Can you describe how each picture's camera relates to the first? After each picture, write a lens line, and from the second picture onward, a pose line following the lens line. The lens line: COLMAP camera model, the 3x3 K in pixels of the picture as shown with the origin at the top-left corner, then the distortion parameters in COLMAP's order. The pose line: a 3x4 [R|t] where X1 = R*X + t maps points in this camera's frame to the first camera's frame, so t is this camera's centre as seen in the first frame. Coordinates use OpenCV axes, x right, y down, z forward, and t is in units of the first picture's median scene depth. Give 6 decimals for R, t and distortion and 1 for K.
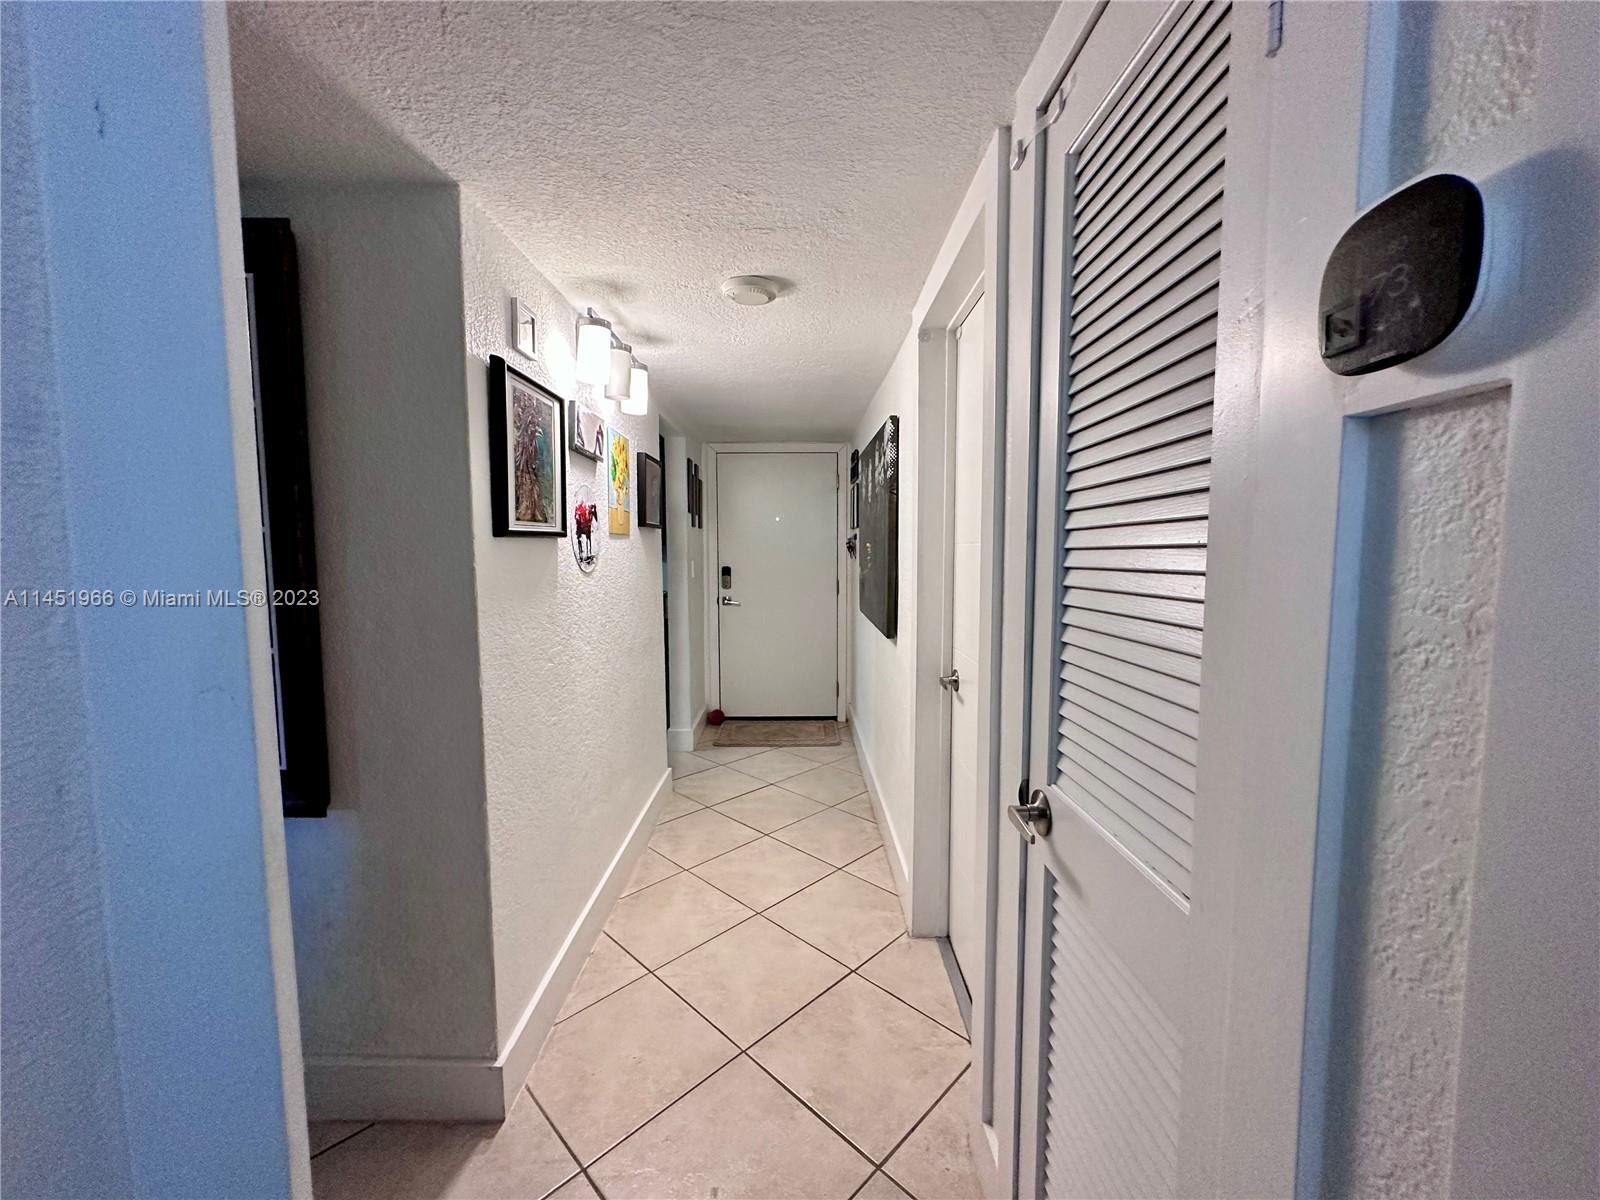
lens RADIAL K [[640.8, 0, 797.7], [0, 640.8, 599.2], [0, 0, 1]] dist [-0.000712, -0.000043]
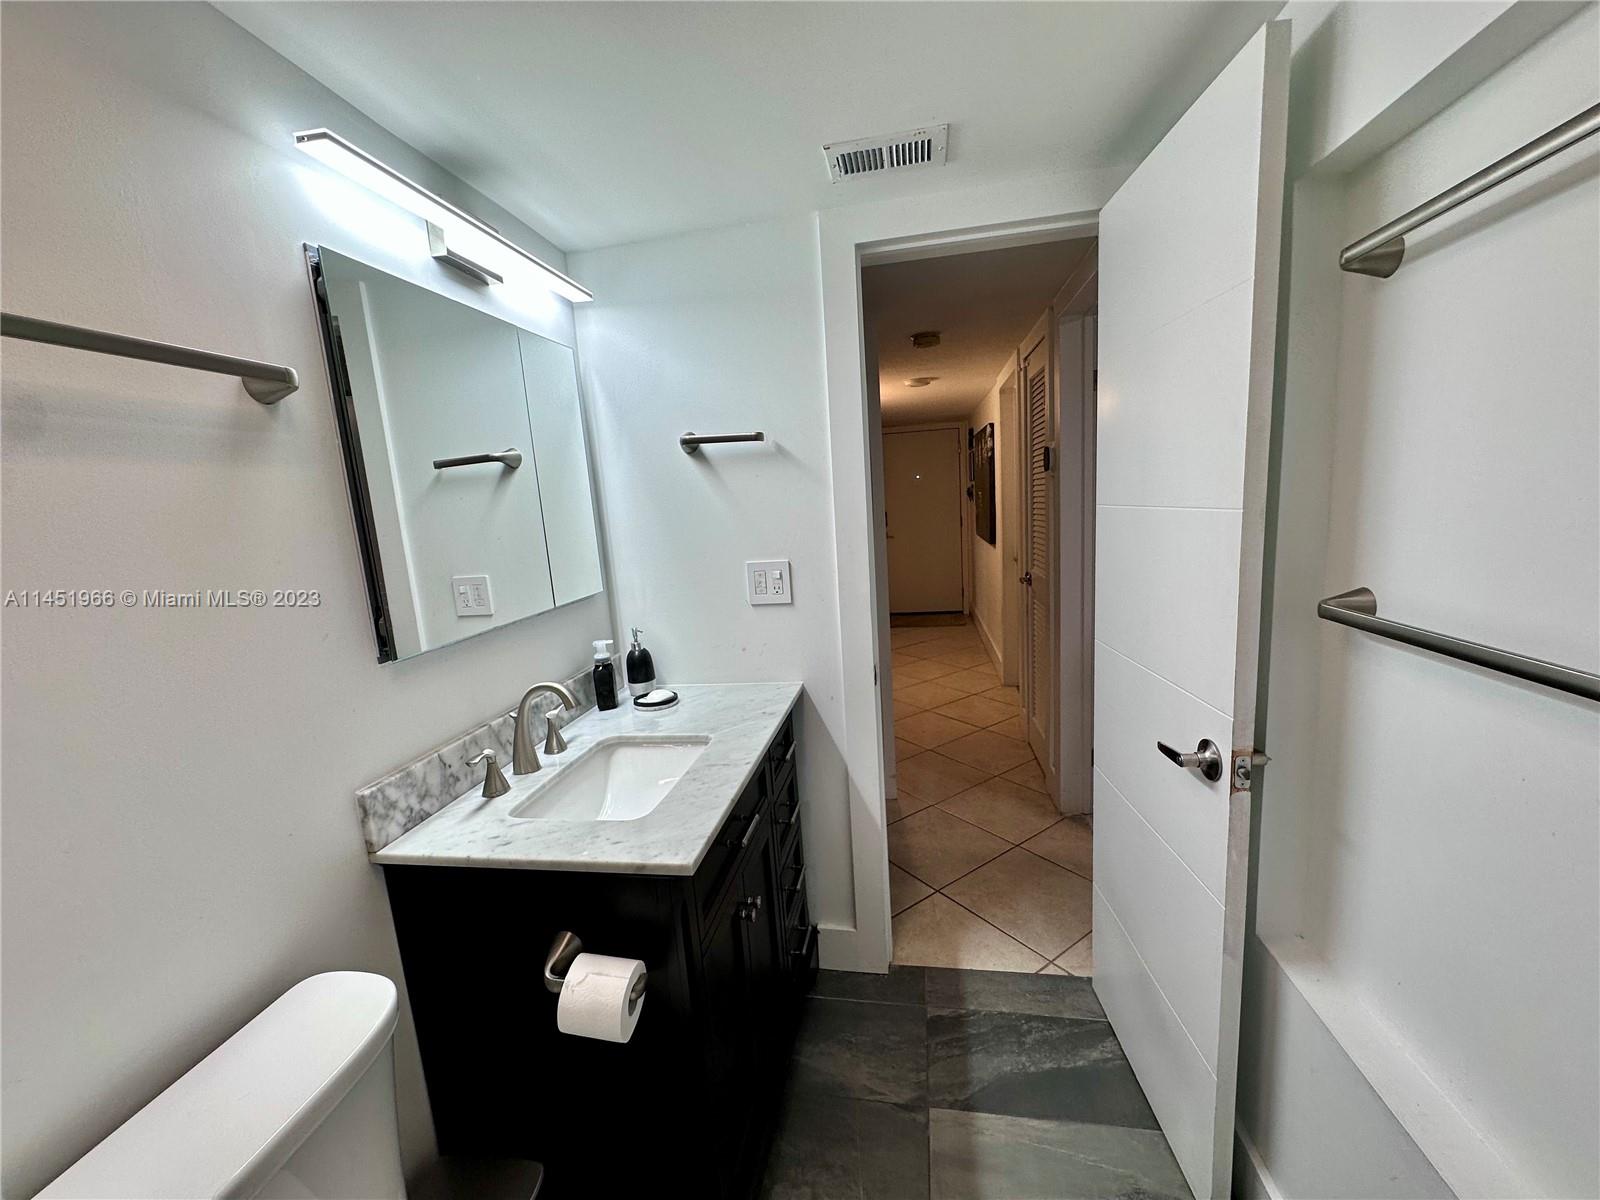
lens RADIAL K [[640.8, 0, 801.8], [0, 640.8, 599.4], [0, 0, 1]] dist [-0.000712, -0.000043]
pose [[0.983201, -0.030328, -0.179987, -0.060726], [0.044869, 0.996000, 0.077273, 0.046528], [0.176924, -0.084050, 0.980629, -0.833975]]
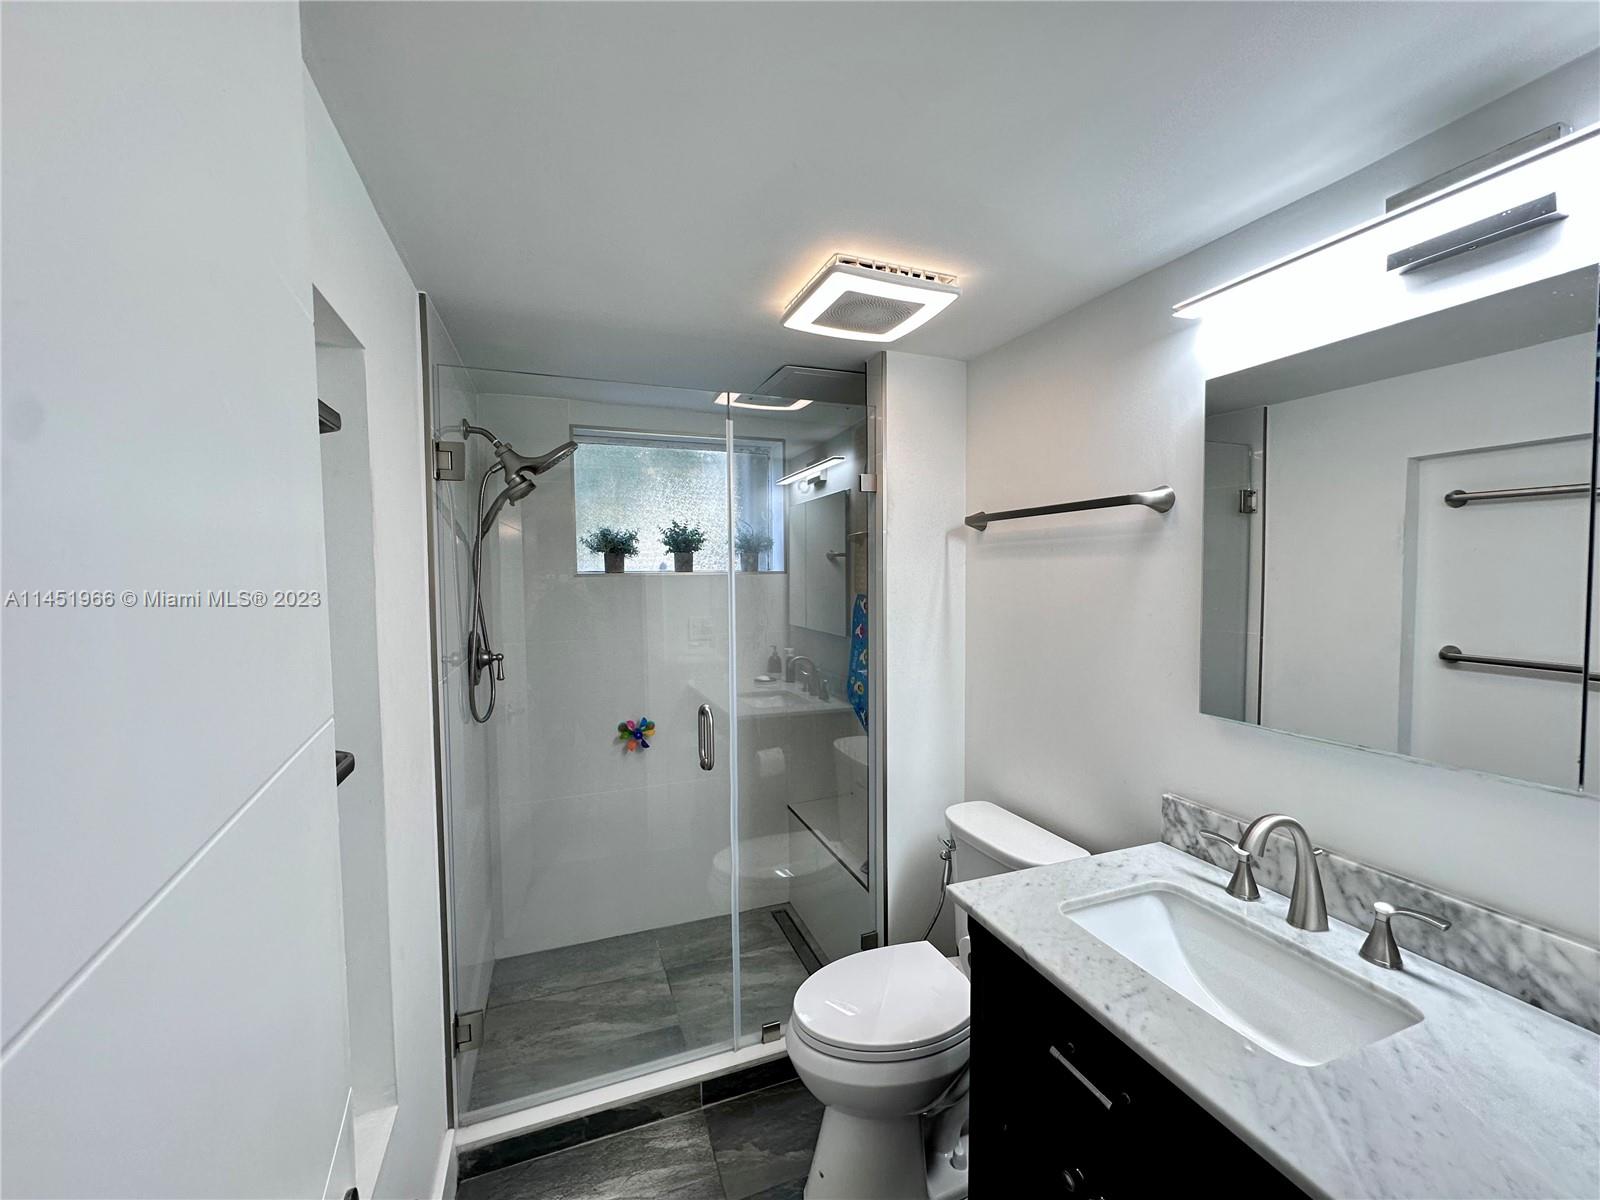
lens RADIAL K [[640.8, 0, 799.5], [0, 640.8, 604.7], [0, 0, 1]] dist [-0.000712, -0.000043]
pose [[-0.934988, 0.027993, -0.353574, 0.231473], [-0.017197, 0.992130, 0.124024, -0.140214], [0.354263, 0.122041, -0.927148, 0.849320]]
